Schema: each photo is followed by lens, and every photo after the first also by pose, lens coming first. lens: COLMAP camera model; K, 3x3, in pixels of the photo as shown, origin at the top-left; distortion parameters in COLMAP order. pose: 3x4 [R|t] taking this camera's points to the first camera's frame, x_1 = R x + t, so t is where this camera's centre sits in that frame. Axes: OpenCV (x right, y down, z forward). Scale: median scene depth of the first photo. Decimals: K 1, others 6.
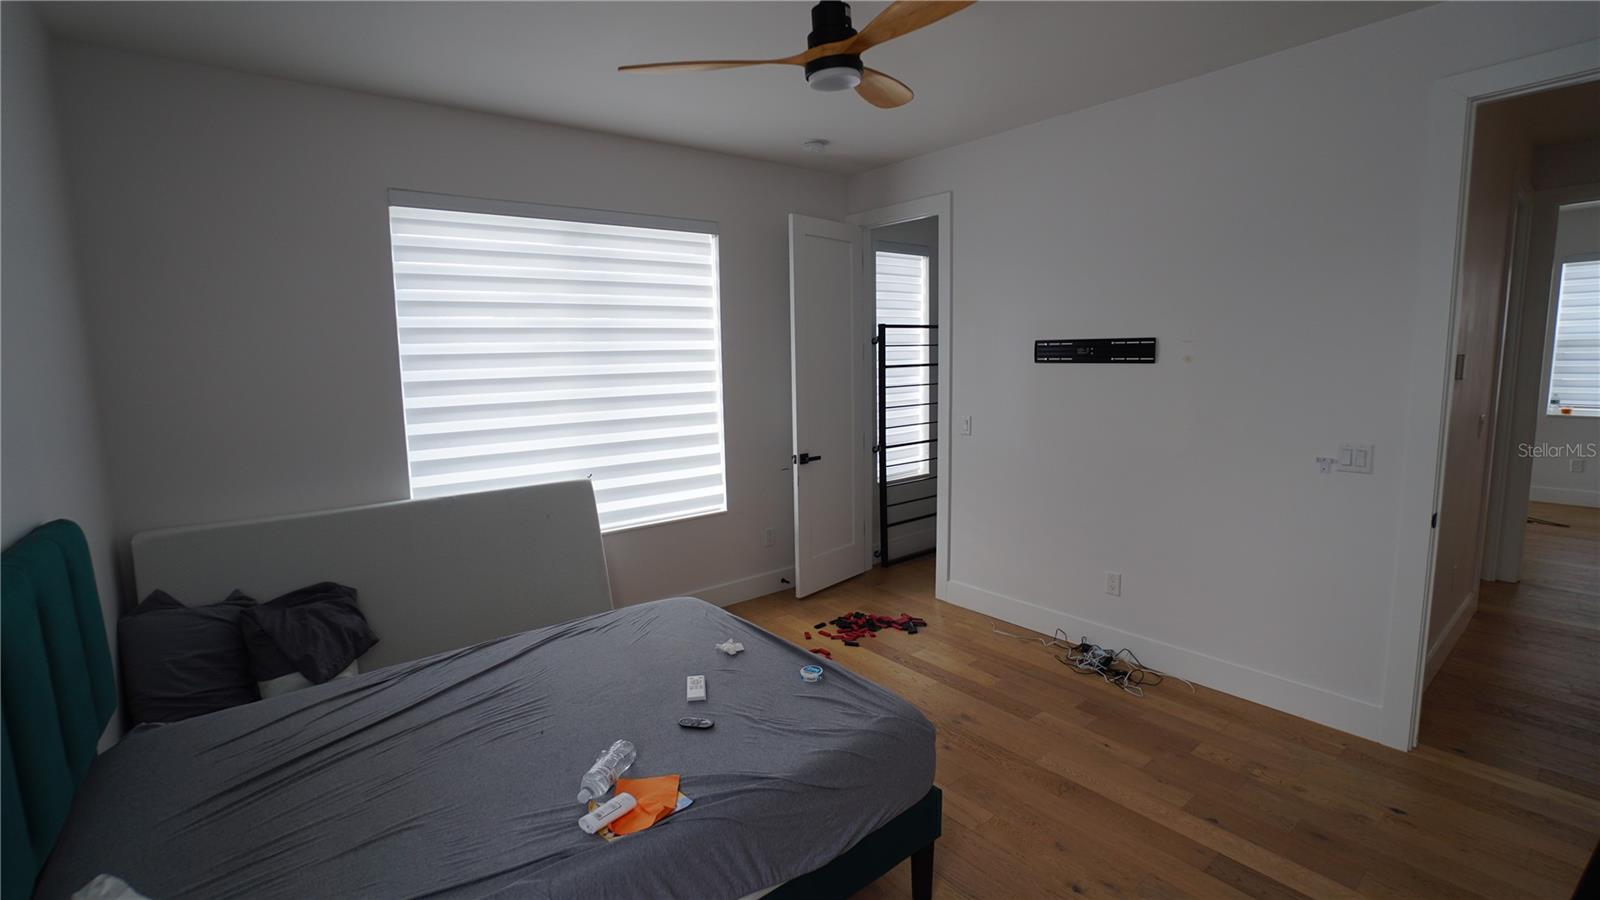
lens RADIAL K [[712.9, 0, 793.4], [0, 712.9, 445.3], [0, 0, 1]] dist [-0.026444, 0.000422]
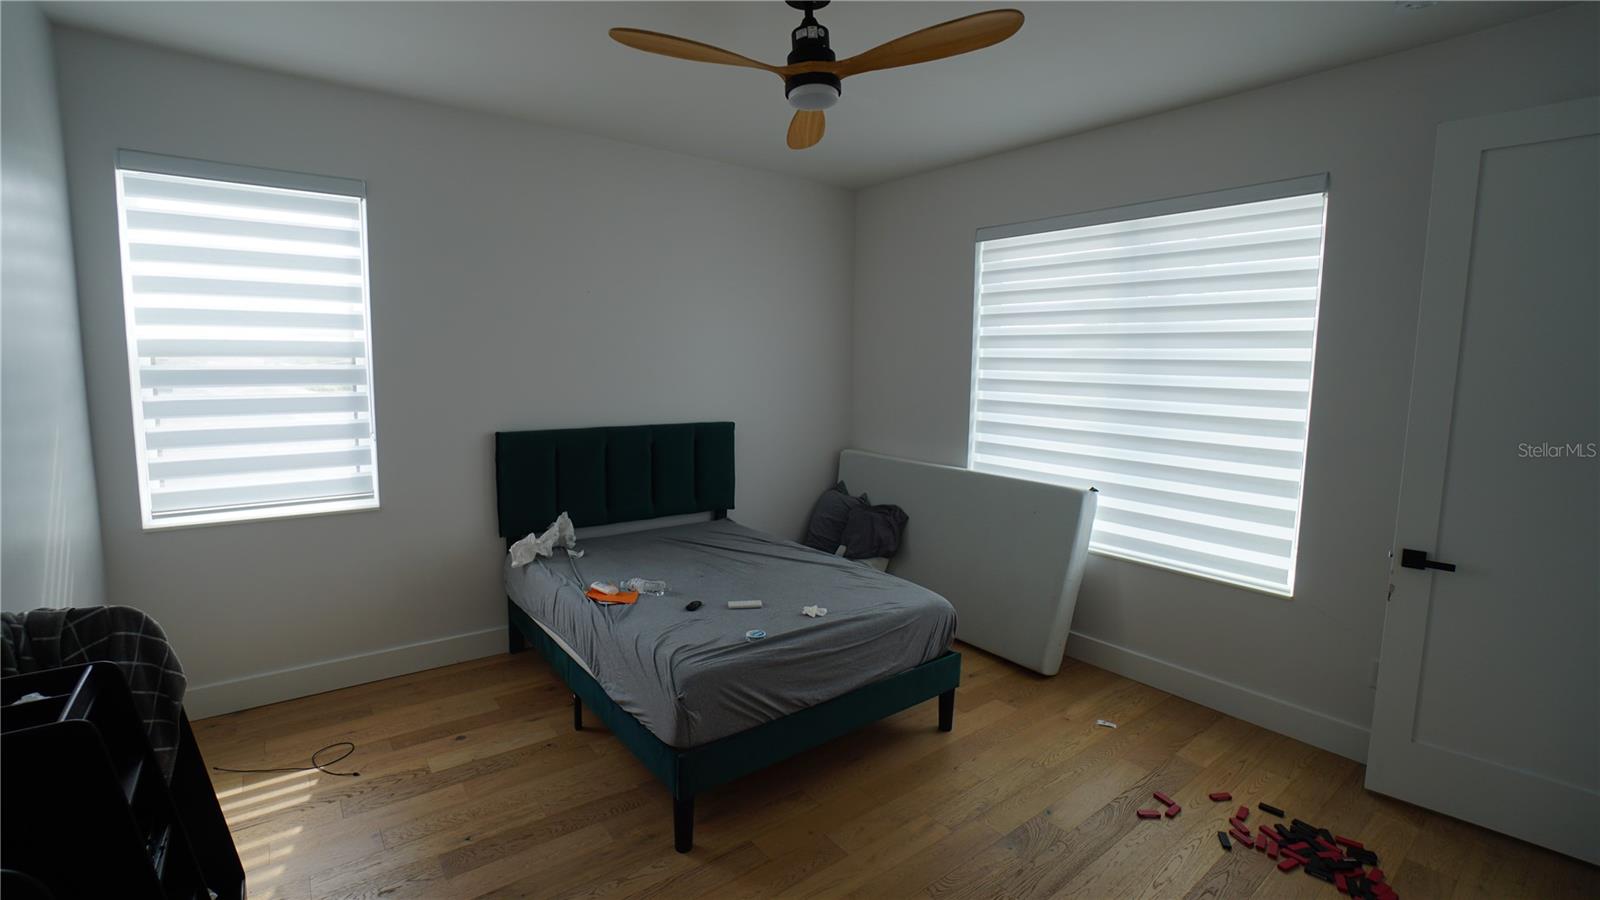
lens RADIAL K [[712.9, 0, 800.6], [0, 712.9, 448.0], [0, 0, 1]] dist [-0.026444, 0.000422]
pose [[-0.003670, 0.140666, -0.990050, 0.645264], [-0.147956, 0.979084, 0.139657, -0.084662], [0.988987, 0.146996, 0.017219, 0.584432]]
